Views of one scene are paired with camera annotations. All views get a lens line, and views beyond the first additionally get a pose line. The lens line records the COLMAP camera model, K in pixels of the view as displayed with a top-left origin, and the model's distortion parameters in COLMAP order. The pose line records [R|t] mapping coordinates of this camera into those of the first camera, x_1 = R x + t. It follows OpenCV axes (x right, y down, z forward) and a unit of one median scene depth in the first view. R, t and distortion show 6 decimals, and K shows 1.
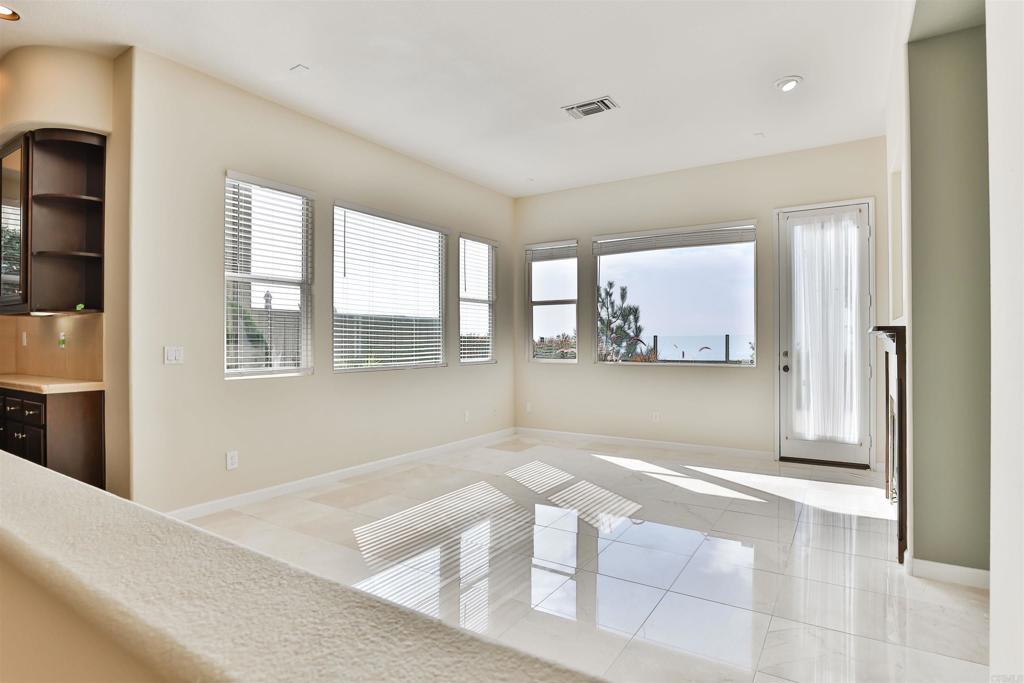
lens RADIAL K [[534.2, 0, 517.6], [0, 534.2, 342.5], [0, 0, 1]] dist [-0.029957, -0.000445]
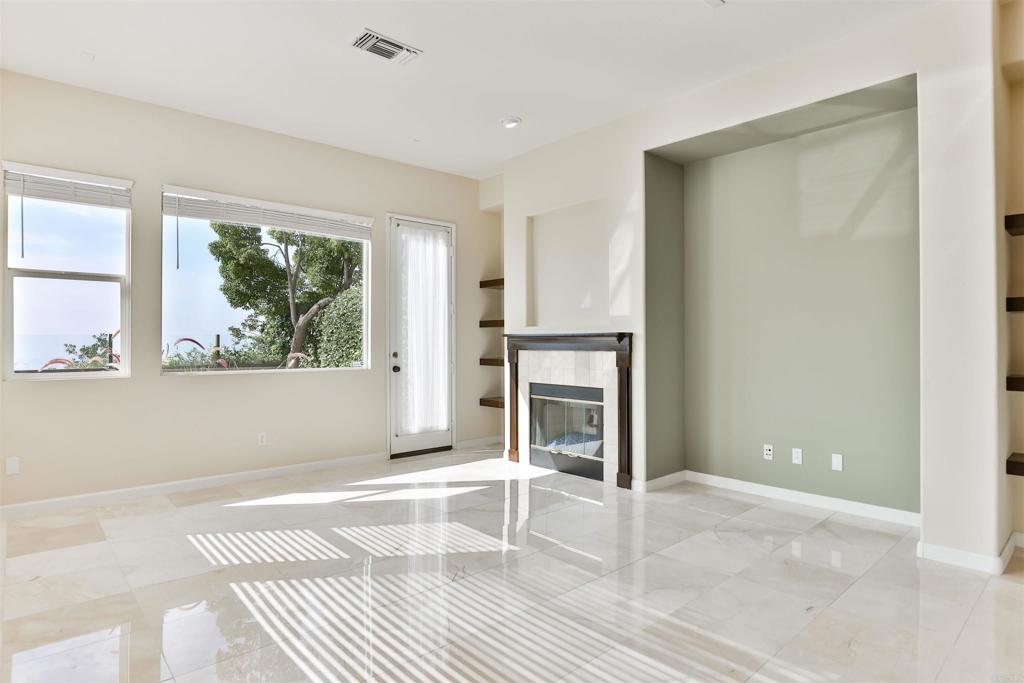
lens RADIAL K [[562.3, 0, 520.8], [0, 562.3, 344.4], [0, 0, 1]] dist [-0.022929, 0.000530]
pose [[0.264008, -0.001618, 0.964519, -0.520030], [0.000494, 0.999999, 0.001542, -0.000677], [-0.964520, 0.000070, 0.264008, 0.497313]]
